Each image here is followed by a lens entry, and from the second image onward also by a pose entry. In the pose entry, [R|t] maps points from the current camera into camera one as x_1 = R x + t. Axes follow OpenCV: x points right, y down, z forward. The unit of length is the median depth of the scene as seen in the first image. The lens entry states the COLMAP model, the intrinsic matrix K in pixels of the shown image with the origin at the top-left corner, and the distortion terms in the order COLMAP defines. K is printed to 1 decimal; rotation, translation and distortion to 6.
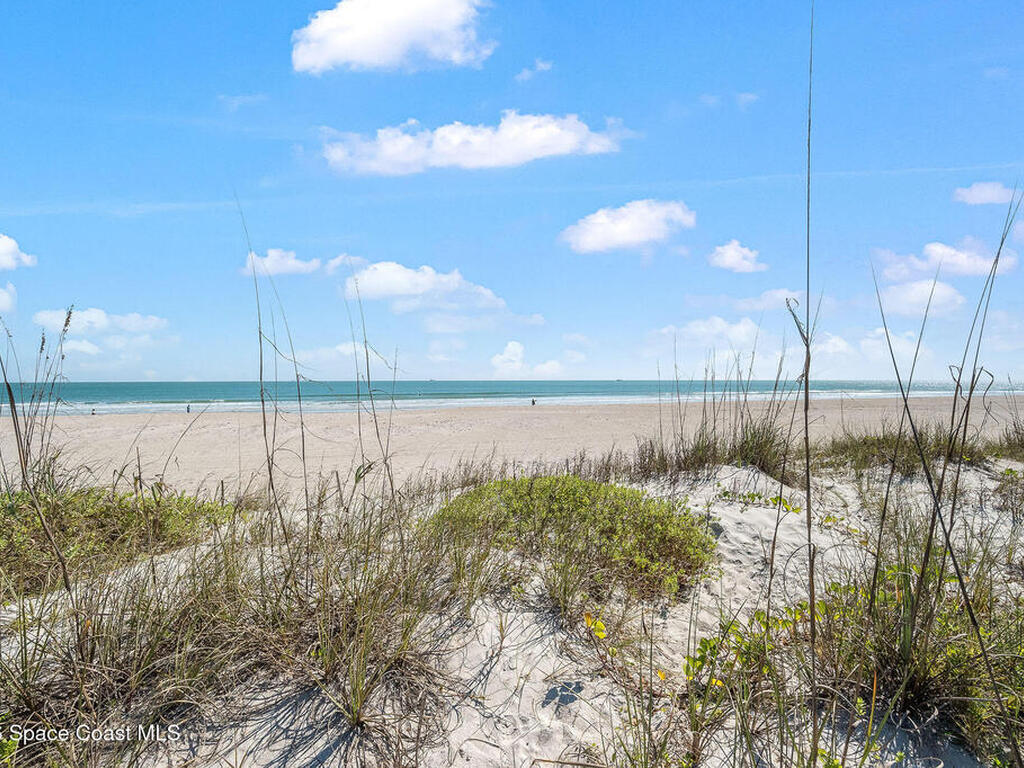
lens RADIAL K [[447.9, 0, 513.2], [0, 447.9, 385.3], [0, 0, 1]] dist [-0.000007, -0.000339]
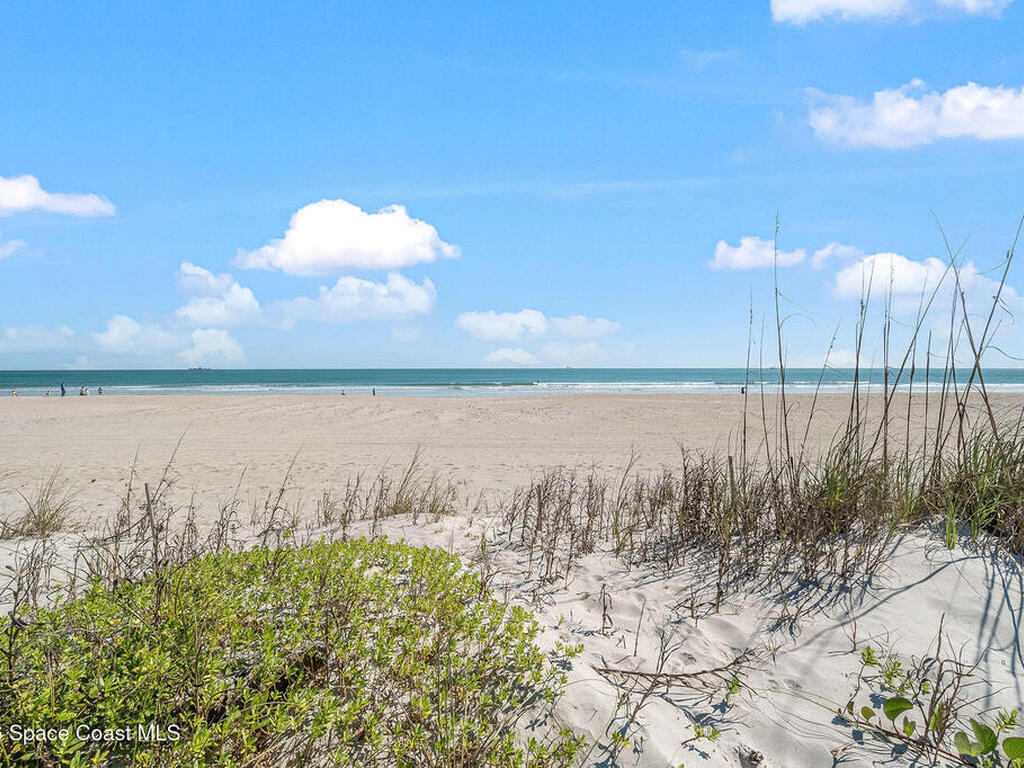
lens RADIAL K [[447.9, 0, 525.0], [0, 447.9, 369.6], [0, 0, 1]] dist [-0.000007, -0.000339]
pose [[0.999994, 0.000464, -0.003374, -0.941367], [-0.000476, 0.999994, -0.003454, -0.058520], [0.003372, 0.003455, 0.999988, 0.177975]]
